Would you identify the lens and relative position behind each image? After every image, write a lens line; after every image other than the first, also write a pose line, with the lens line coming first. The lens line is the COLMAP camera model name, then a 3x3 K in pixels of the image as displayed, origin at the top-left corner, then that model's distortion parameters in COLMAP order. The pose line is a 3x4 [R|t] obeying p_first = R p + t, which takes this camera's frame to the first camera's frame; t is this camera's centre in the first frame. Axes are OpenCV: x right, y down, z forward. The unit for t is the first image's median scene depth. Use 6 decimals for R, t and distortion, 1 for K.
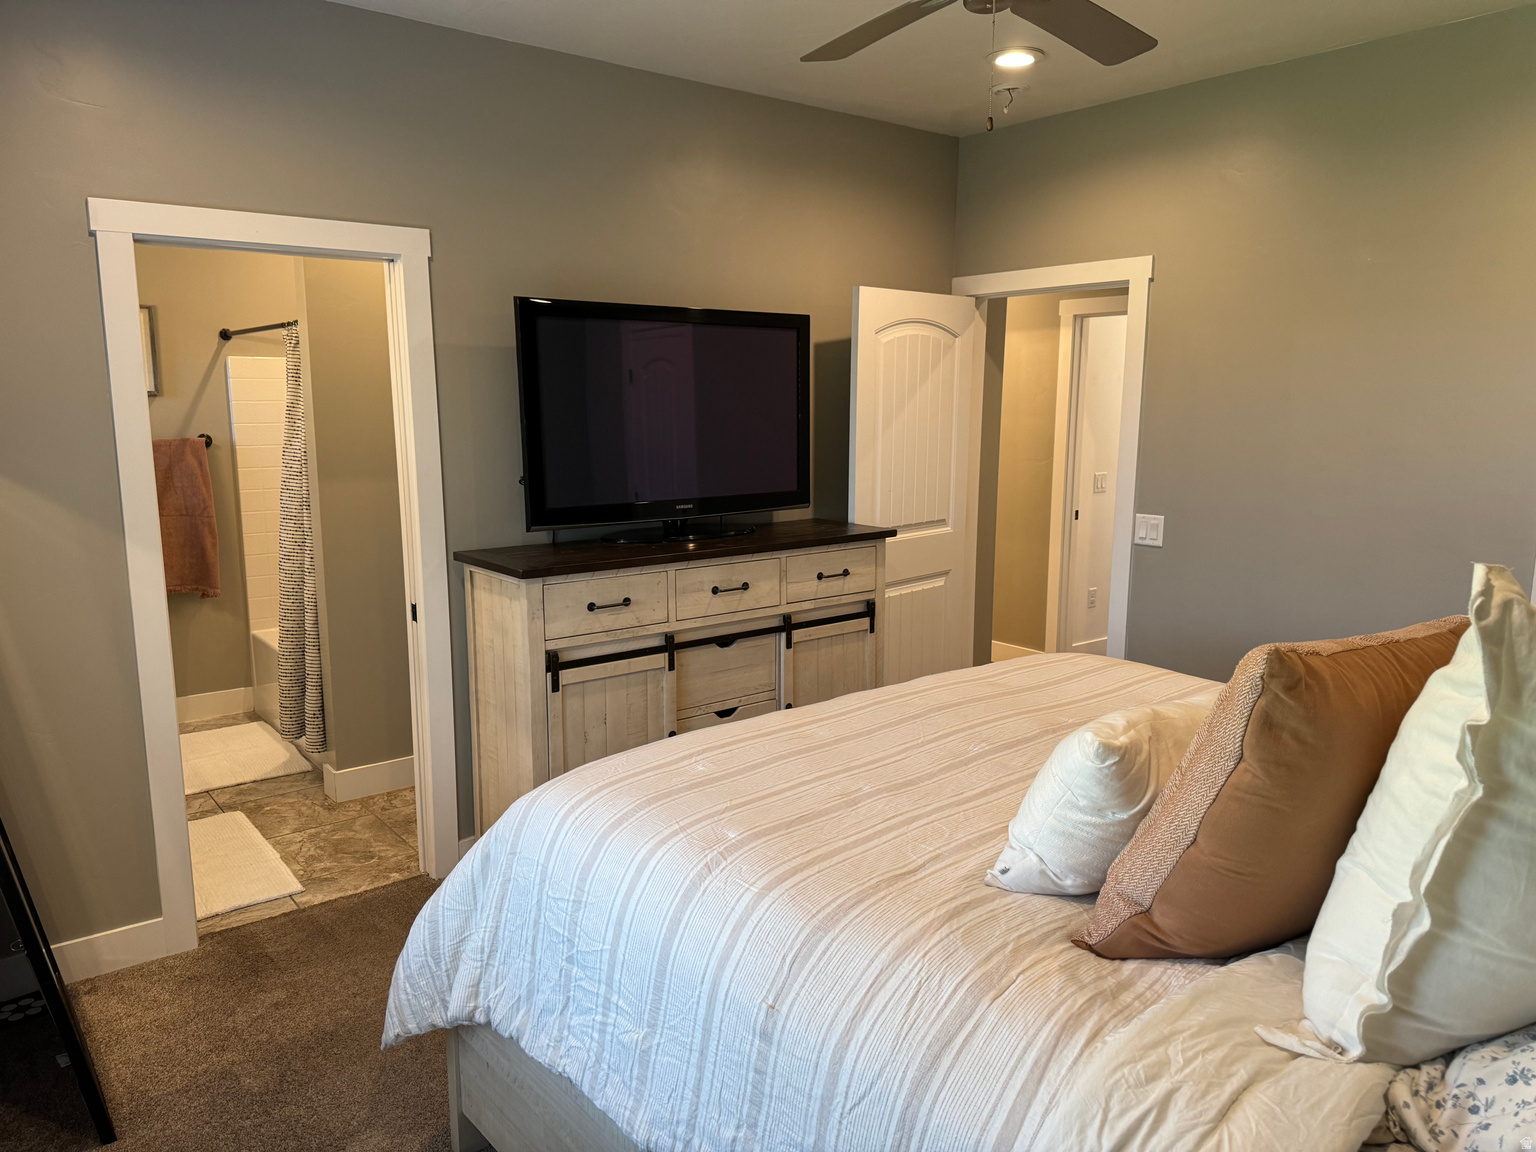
lens RADIAL K [[1071.8, 0, 768.0], [0, 1071.8, 576.0], [0, 0, 1]] dist [0.058844, -0.076483]
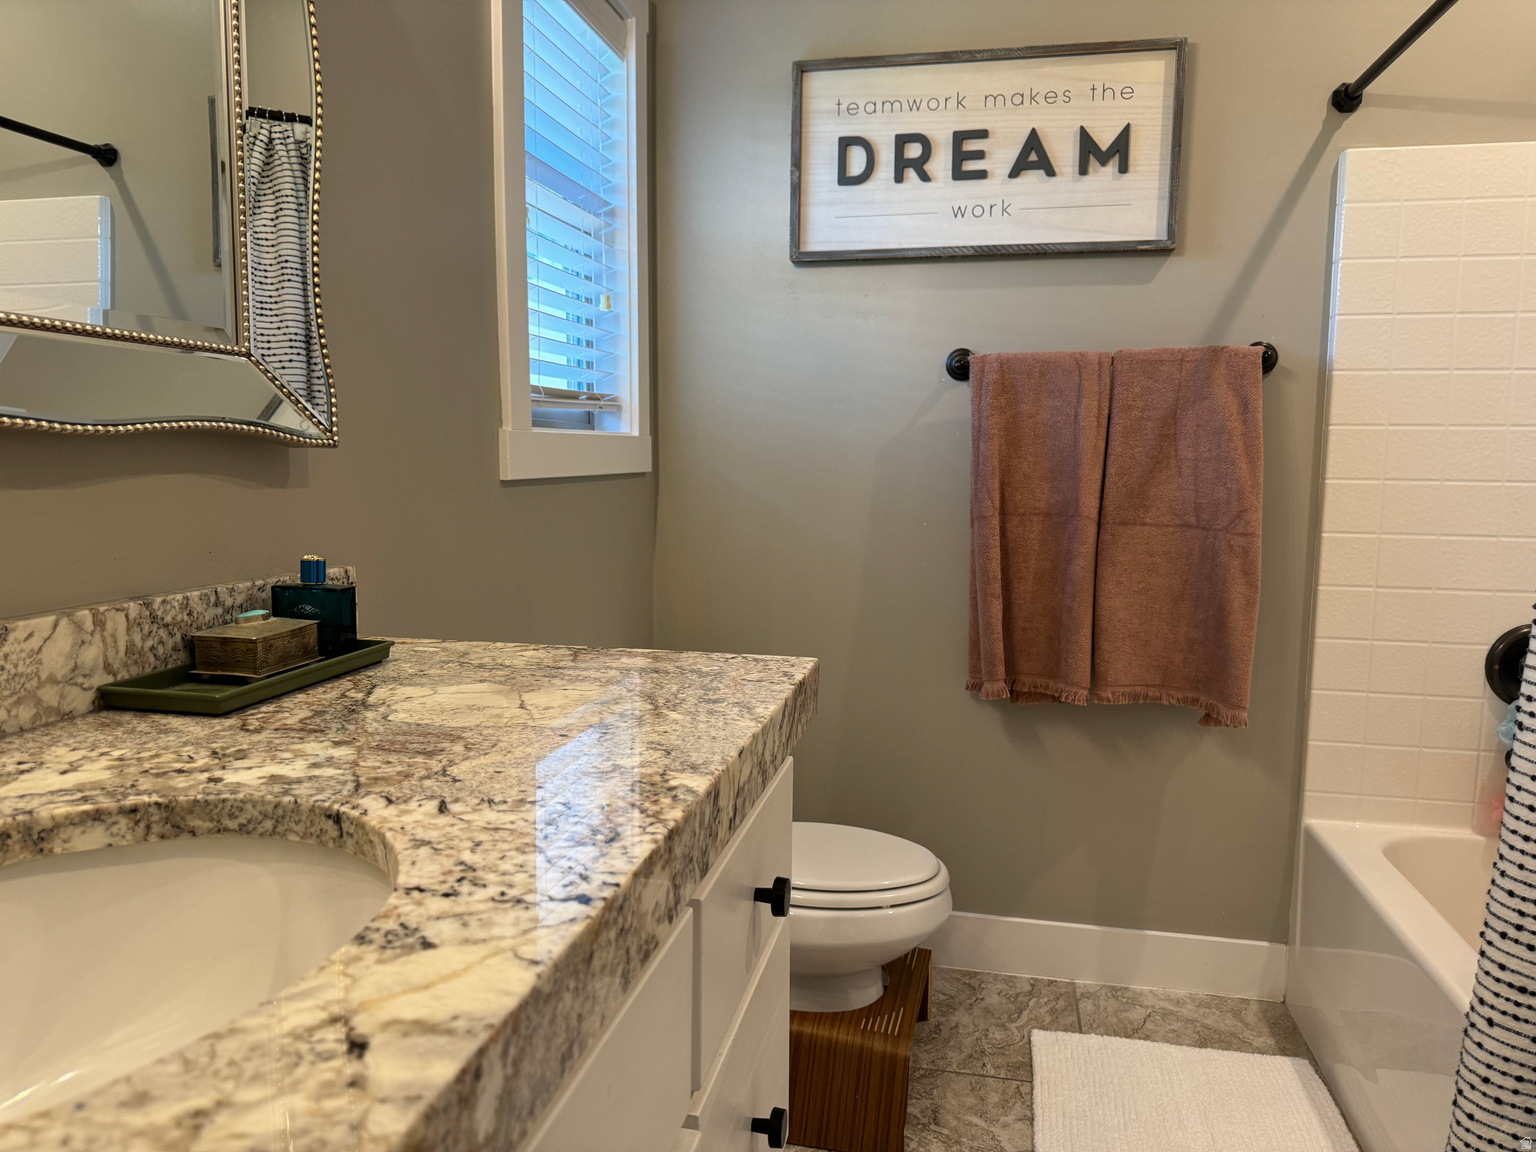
lens RADIAL K [[1071.8, 0, 768.0], [0, 1071.8, 576.0], [0, 0, 1]] dist [0.058844, -0.076483]
pose [[0.640754, 0.088990, -0.762571, -0.315356], [-0.132899, 0.991122, 0.003993, -0.016187], [0.756156, 0.098786, 0.646892, 0.593131]]
